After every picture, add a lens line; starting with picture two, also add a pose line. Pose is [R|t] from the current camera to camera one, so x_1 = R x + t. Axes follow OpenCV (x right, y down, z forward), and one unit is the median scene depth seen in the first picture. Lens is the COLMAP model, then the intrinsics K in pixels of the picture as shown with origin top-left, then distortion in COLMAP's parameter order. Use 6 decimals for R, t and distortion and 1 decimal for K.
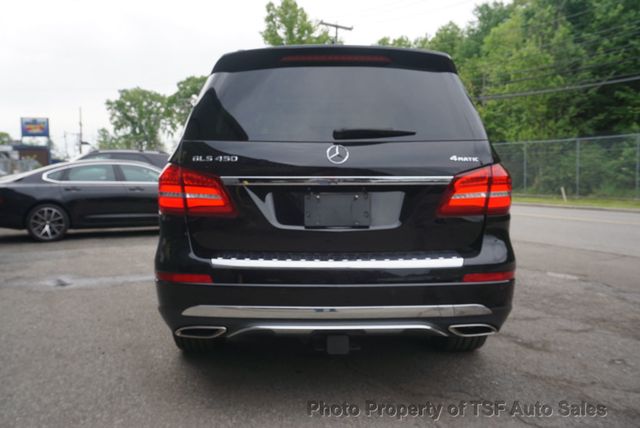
lens RADIAL K [[552.0, 0, 319.2], [0, 552.0, 218.9], [0, 0, 1]] dist [-0.032654, 0.038963]
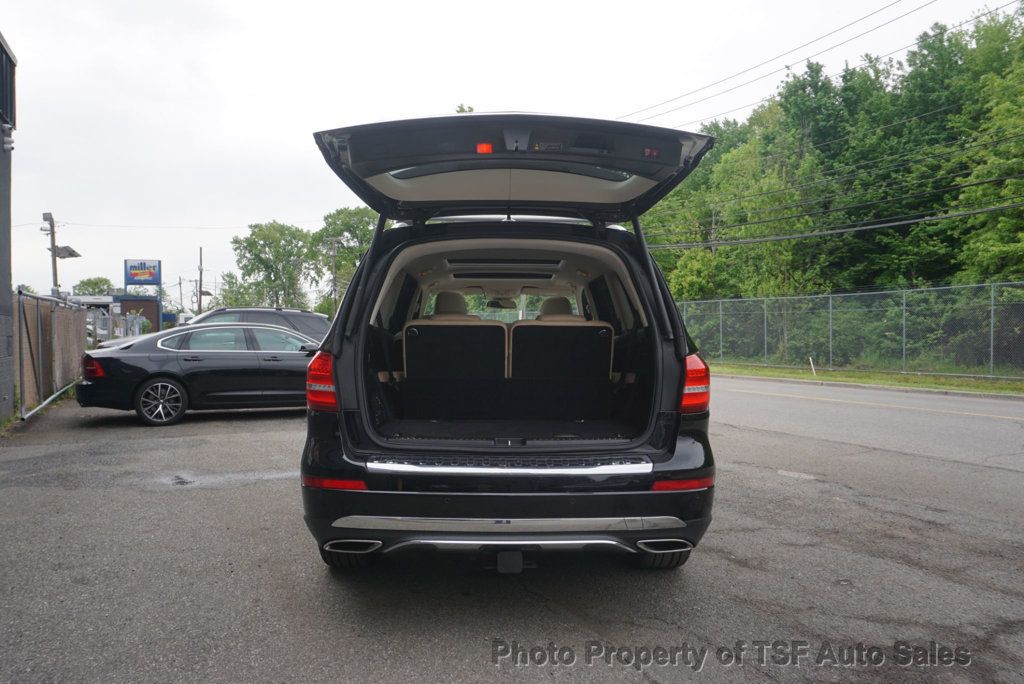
lens RADIAL K [[715.6, 0, 511.2], [0, 715.6, 344.3], [0, 0, 1]] dist [-0.040504, 0.012824]
pose [[0.999945, 0.007043, 0.007734, 0.002040], [-0.006516, 0.997792, -0.066101, -0.003480], [-0.008182, 0.066047, 0.997783, -0.012312]]
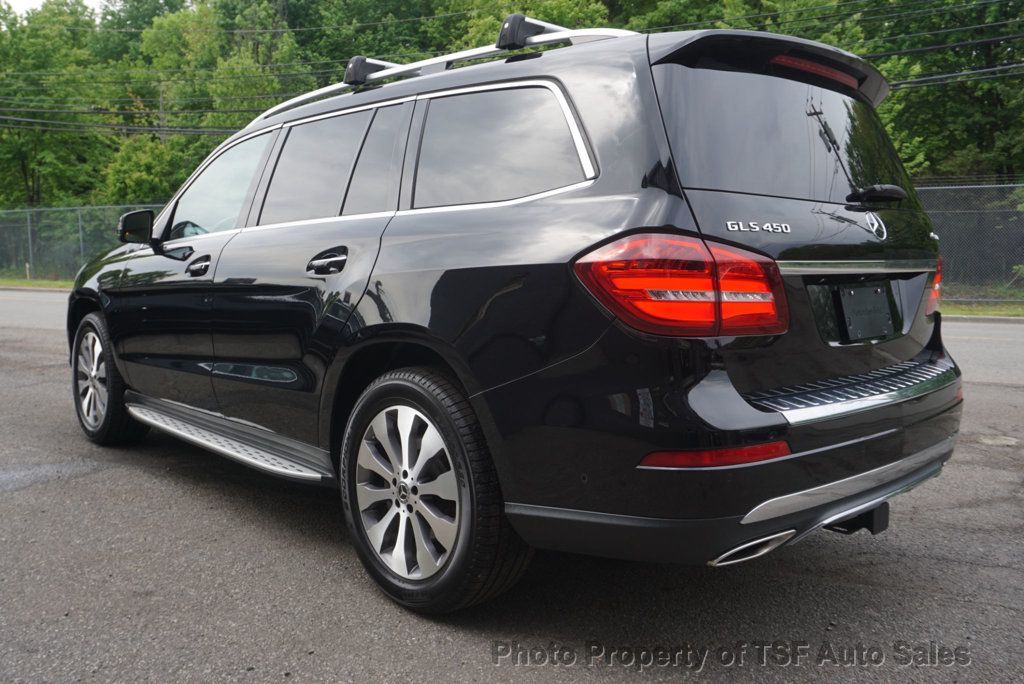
lens RADIAL K [[835.0, 0, 507.7], [0, 835.0, 347.6], [0, 0, 1]] dist [-0.015891, 0.002904]
pose [[0.736535, -0.065835, 0.673188, -0.079327], [0.043549, 0.997803, 0.049935, -0.003693], [-0.674996, -0.007463, 0.737783, 0.047776]]
